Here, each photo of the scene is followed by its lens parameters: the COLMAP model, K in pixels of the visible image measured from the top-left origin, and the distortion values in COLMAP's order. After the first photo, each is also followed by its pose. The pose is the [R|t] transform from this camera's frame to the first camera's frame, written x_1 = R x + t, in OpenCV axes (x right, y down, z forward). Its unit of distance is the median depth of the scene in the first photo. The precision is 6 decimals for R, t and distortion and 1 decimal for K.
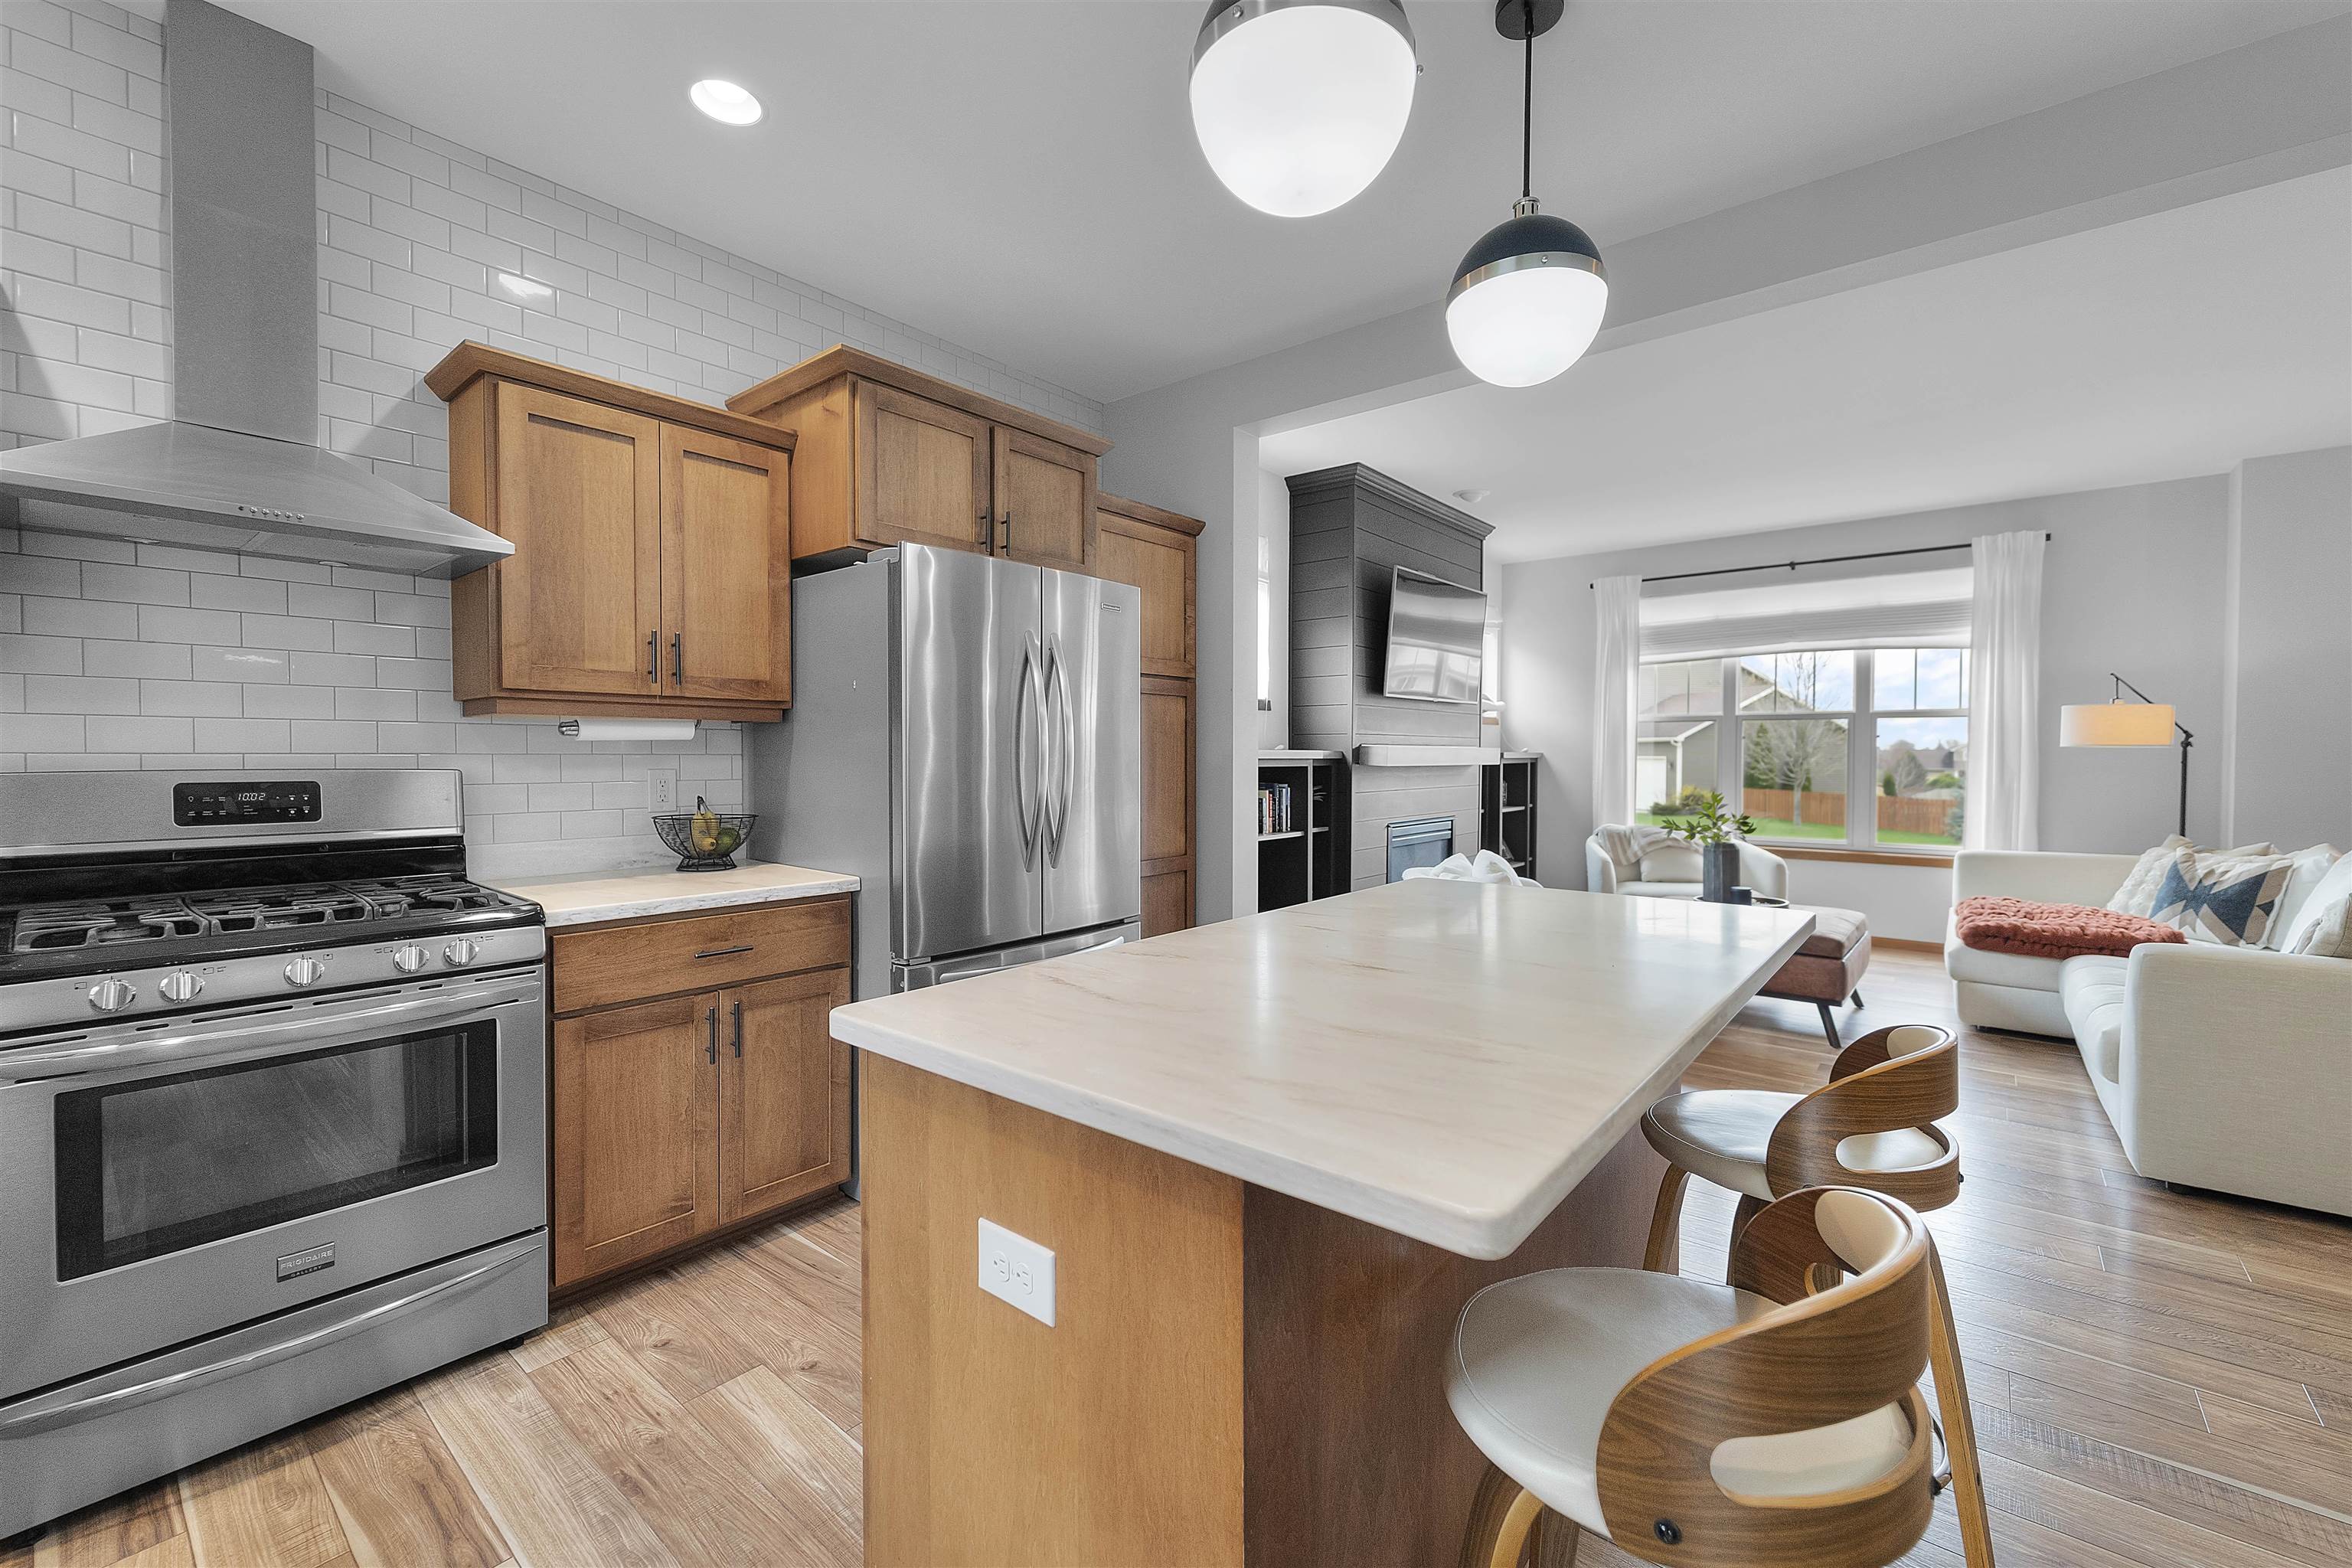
lens RADIAL K [[952.4, 0, 1176.0], [0, 952.4, 784.0], [0, 0, 1]] dist [-0.000183, 0.000102]
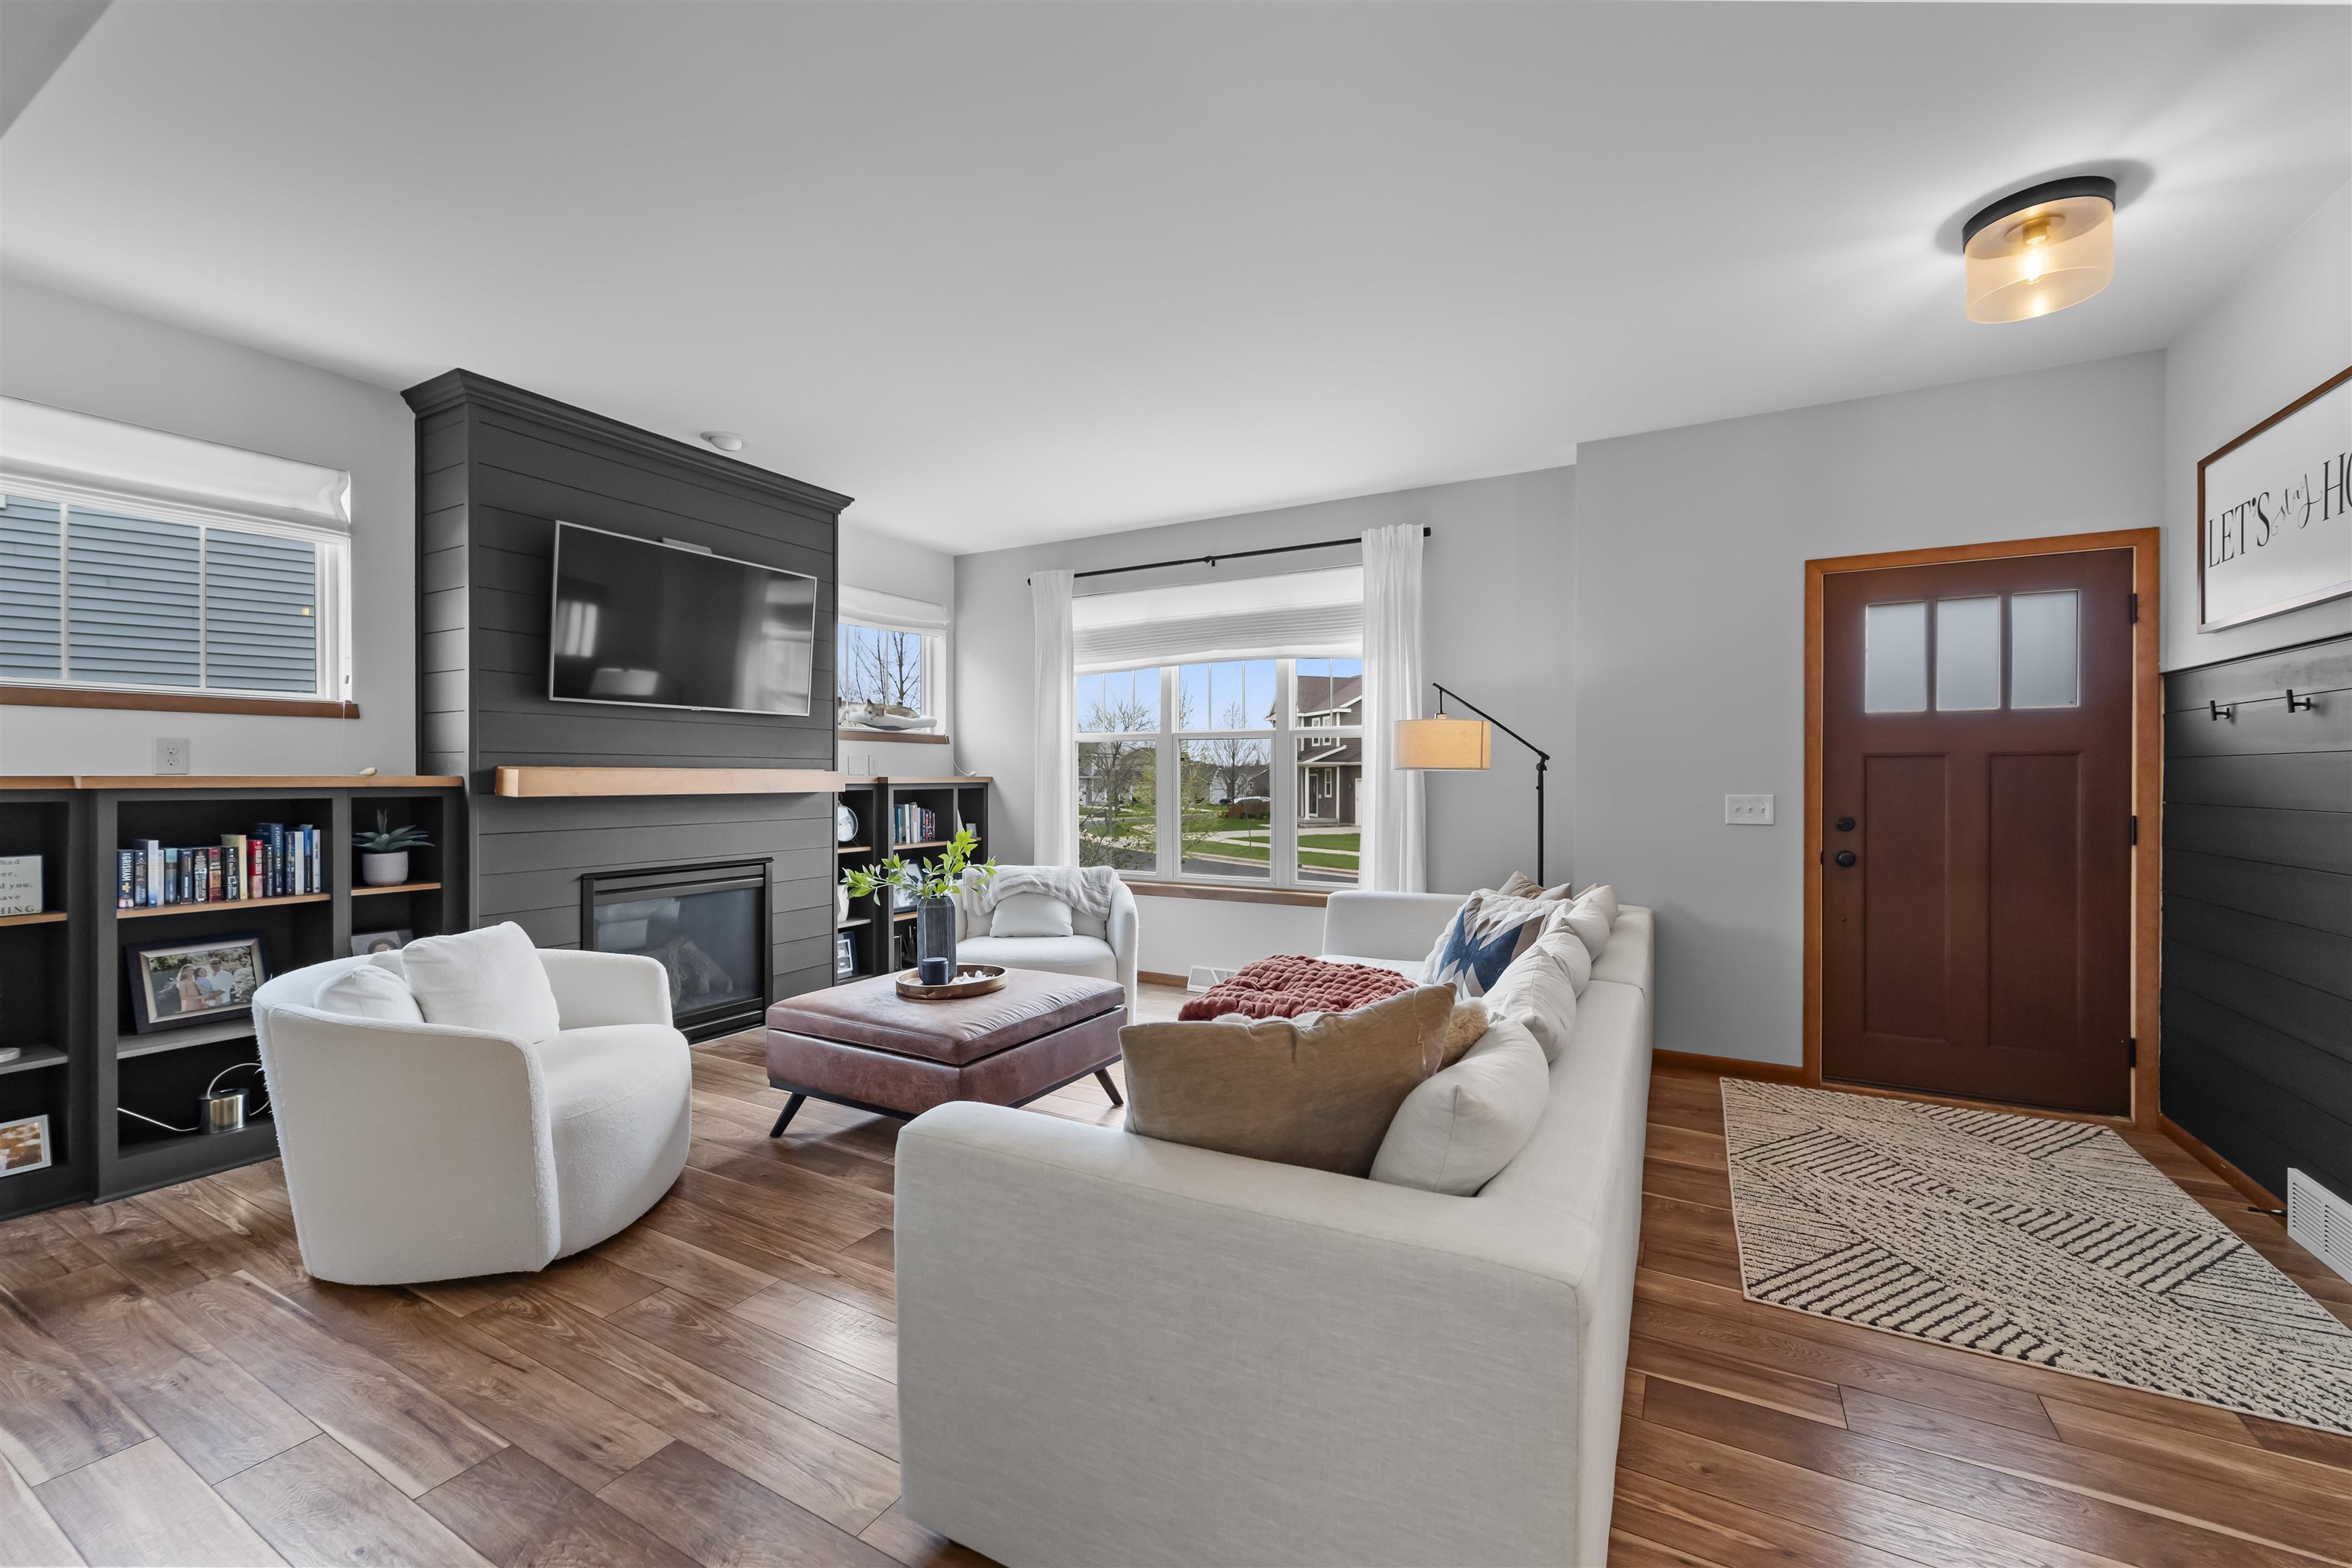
lens RADIAL K [[952.4, 0, 1176.0], [0, 952.4, 784.0], [0, 0, 1]] dist [-0.000183, 0.000102]
pose [[0.981766, -0.001870, 0.190084, 0.519219], [0.006512, 0.999695, -0.023803, -0.007471], [-0.189982, 0.024607, 0.981479, 0.187151]]
